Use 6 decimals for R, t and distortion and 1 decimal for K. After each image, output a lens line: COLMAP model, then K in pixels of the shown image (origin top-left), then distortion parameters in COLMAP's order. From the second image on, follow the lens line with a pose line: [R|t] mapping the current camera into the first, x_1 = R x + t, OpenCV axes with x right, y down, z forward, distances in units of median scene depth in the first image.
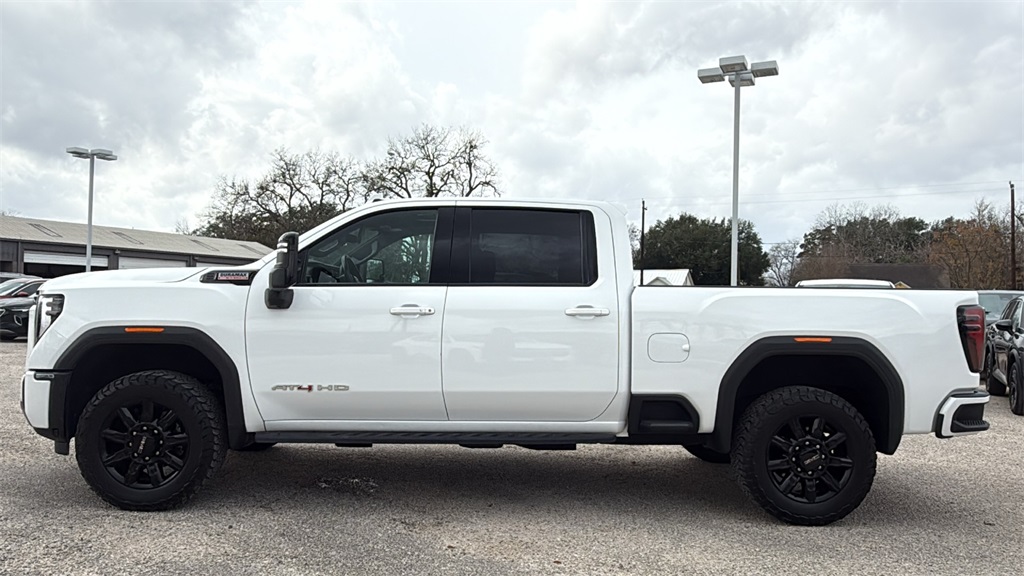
lens RADIAL K [[747.1, 0, 512.0], [0, 747.1, 288.0], [0, 0, 1]] dist [-0.004302, -0.000297]
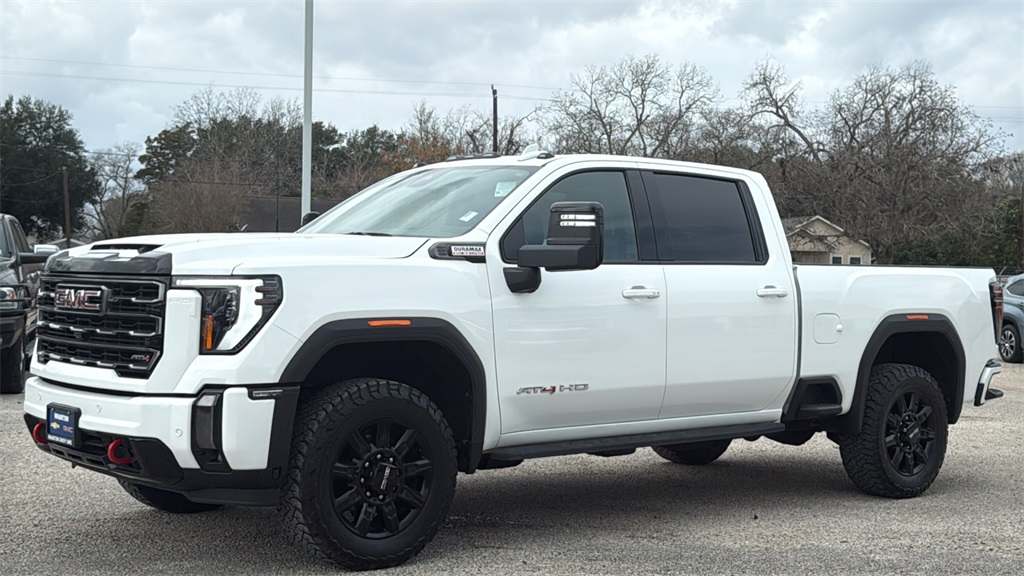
lens RADIAL K [[1433.7, 0, 512.0], [0, 1433.7, 288.0], [0, 0, 1]] dist [0.127501, 0.029142]
pose [[0.761528, -0.008343, 0.648078, -1.295998], [-0.019017, 0.999199, 0.035208, -0.030356], [-0.647853, -0.039136, 0.760759, -0.156373]]
